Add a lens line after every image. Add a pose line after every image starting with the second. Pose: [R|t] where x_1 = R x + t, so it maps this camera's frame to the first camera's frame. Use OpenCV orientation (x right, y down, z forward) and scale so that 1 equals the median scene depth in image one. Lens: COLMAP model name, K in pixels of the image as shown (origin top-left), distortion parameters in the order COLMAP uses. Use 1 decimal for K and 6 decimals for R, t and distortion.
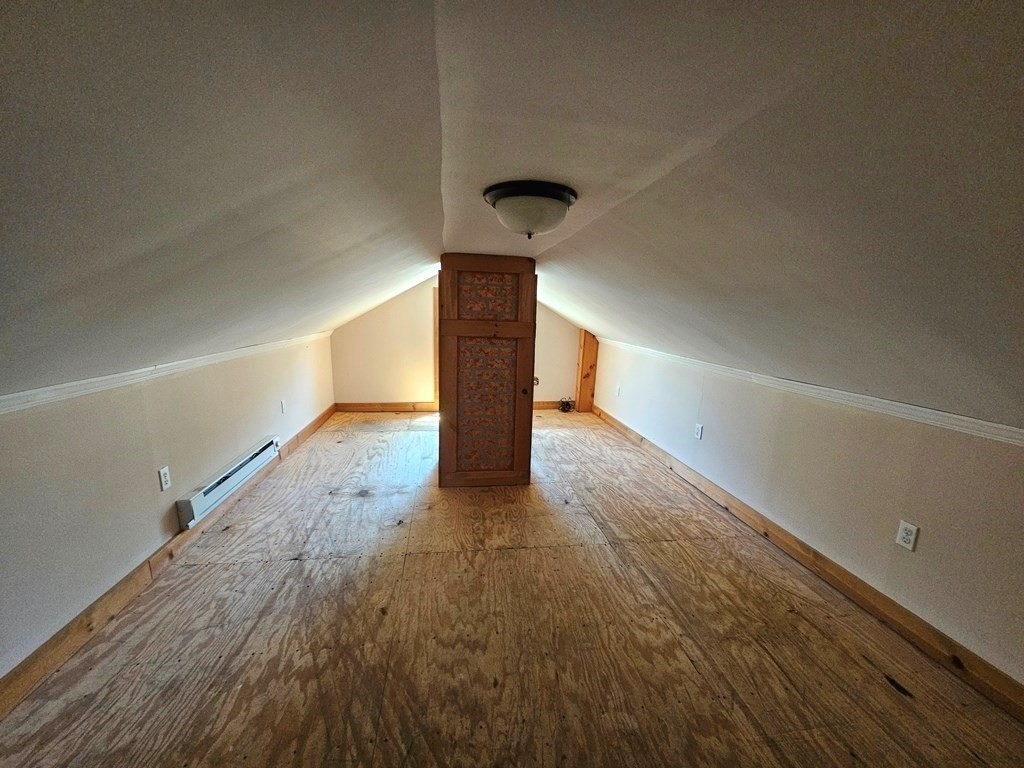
lens RADIAL K [[420.0, 0, 521.2], [0, 420.0, 387.7], [0, 0, 1]] dist [0.000275, -0.000028]
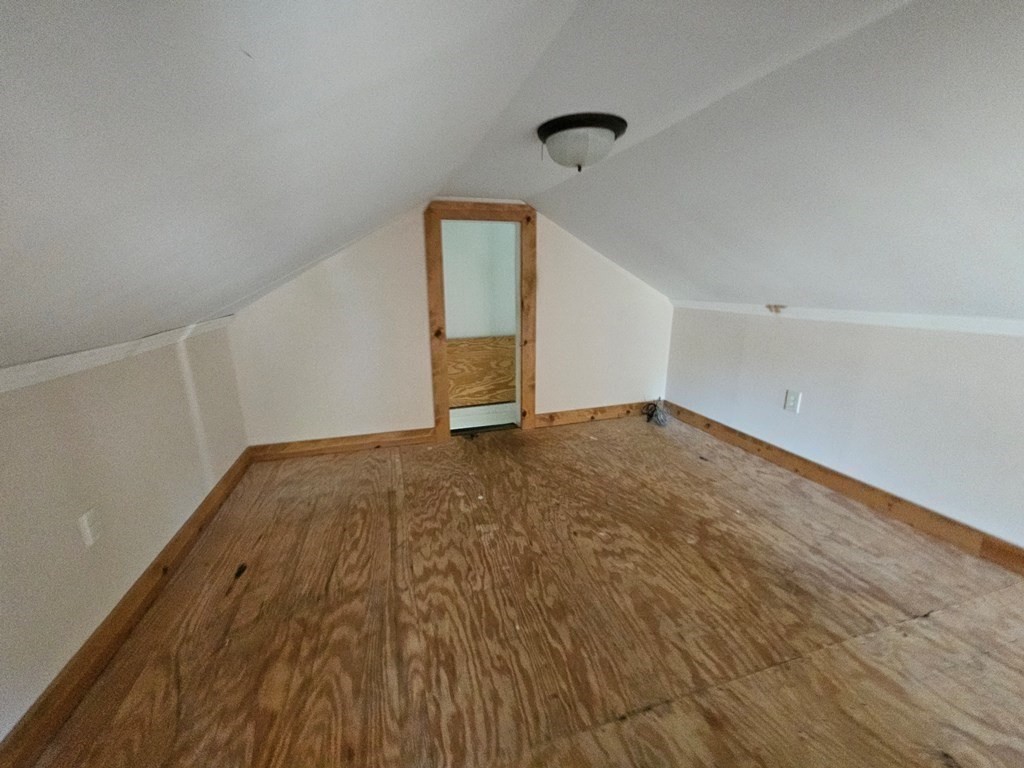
lens RADIAL K [[420.0, 0, 521.2], [0, 420.0, 387.7], [0, 0, 1]] dist [0.000275, -0.000028]
pose [[-0.990019, 0.017926, -0.139793, 0.258998], [-0.040046, 0.915216, 0.400970, -0.230022], [0.135128, 0.402566, -0.905362, 1.794155]]
